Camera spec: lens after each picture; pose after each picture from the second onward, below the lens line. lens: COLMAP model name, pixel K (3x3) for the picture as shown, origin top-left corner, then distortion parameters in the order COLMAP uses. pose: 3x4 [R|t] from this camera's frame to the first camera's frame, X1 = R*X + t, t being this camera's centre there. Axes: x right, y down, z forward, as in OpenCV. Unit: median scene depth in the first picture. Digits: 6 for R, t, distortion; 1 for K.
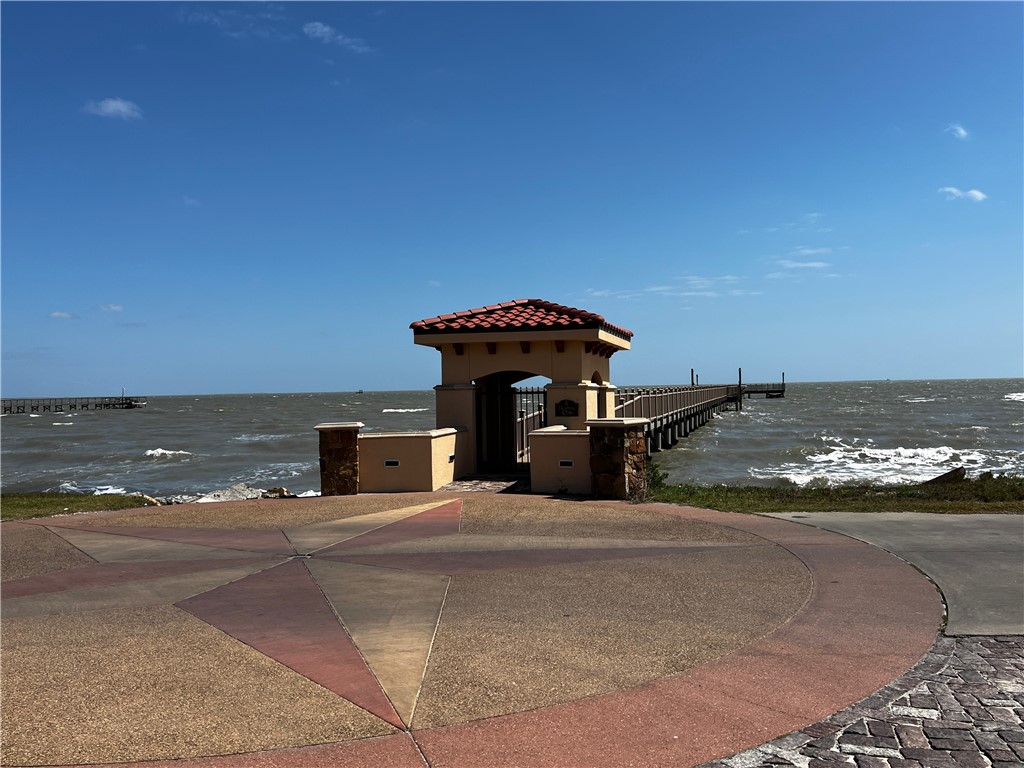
lens RADIAL K [[860.4, 0, 512.0], [0, 860.4, 384.0], [0, 0, 1]] dist [0.004191, -0.002016]
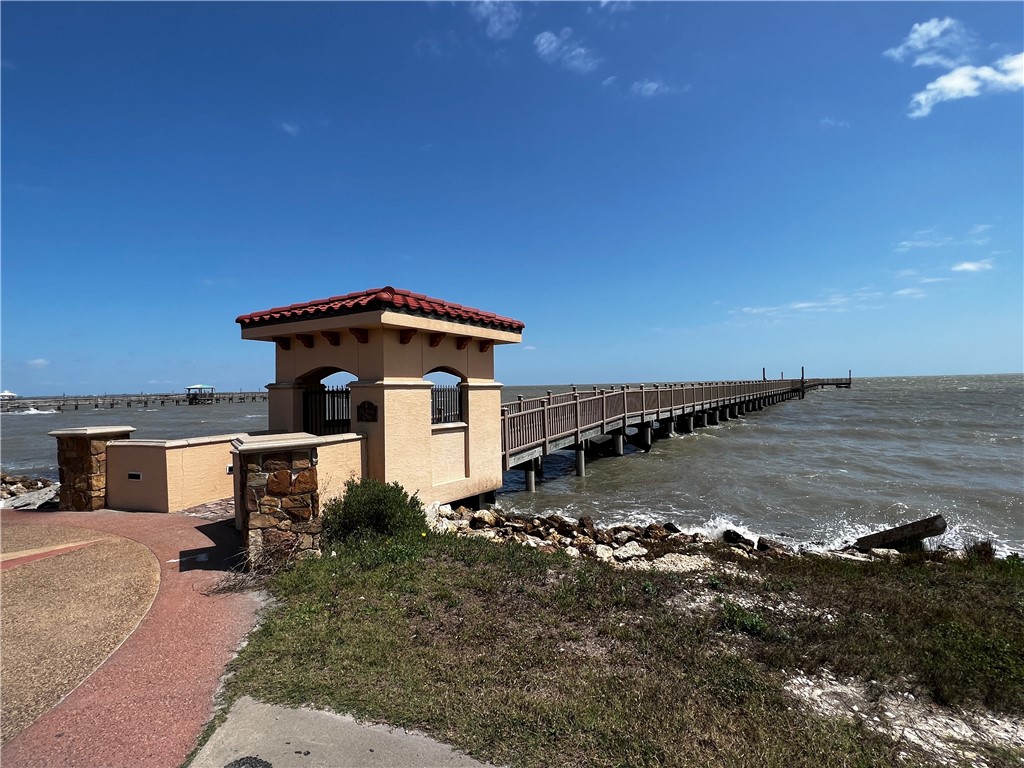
lens RADIAL K [[518.3, 0, 512.0], [0, 518.3, 384.0], [0, 0, 1]] dist [-0.002482, -0.000267]
pose [[0.961458, -0.002034, -0.274945, 0.319389], [0.004357, 0.999960, 0.007839, -0.001174], [0.274918, -0.008735, 0.961428, 0.543151]]
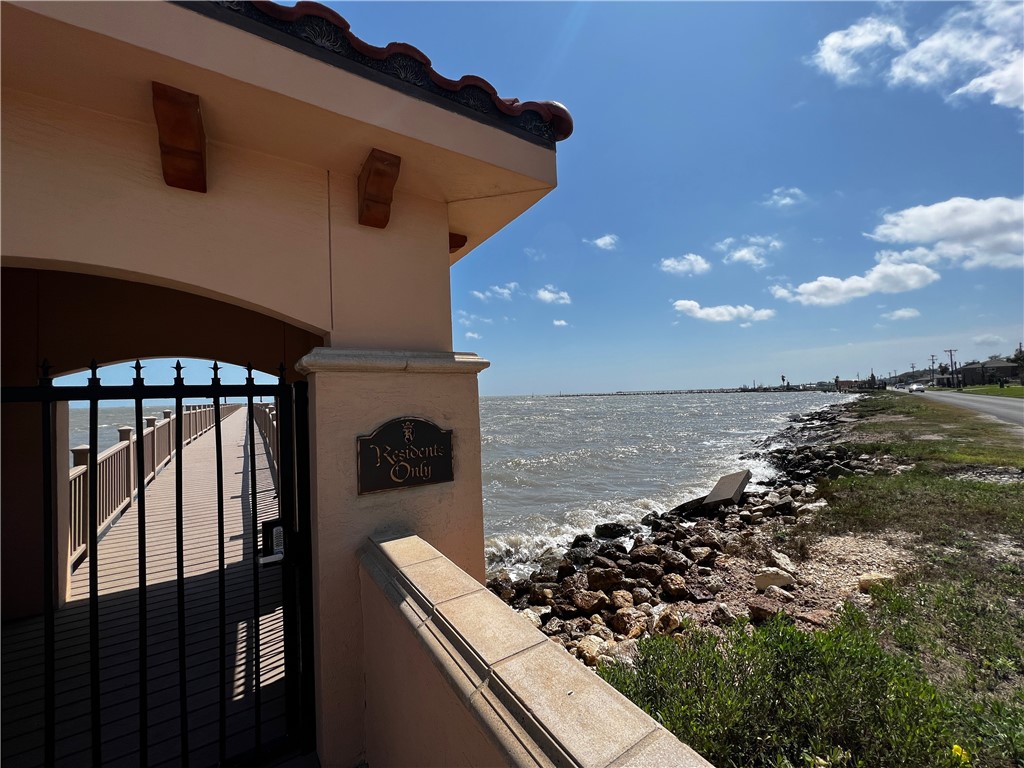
lens RADIAL K [[412.9, 0, 512.0], [0, 412.9, 384.0], [0, 0, 1]] dist [-0.000089, -0.000010]
pose [[0.653304, 0.007648, 0.757057, -0.005686], [0.021857, 0.999342, -0.028957, 0.012099], [-0.756780, 0.035464, 0.652707, 0.866554]]
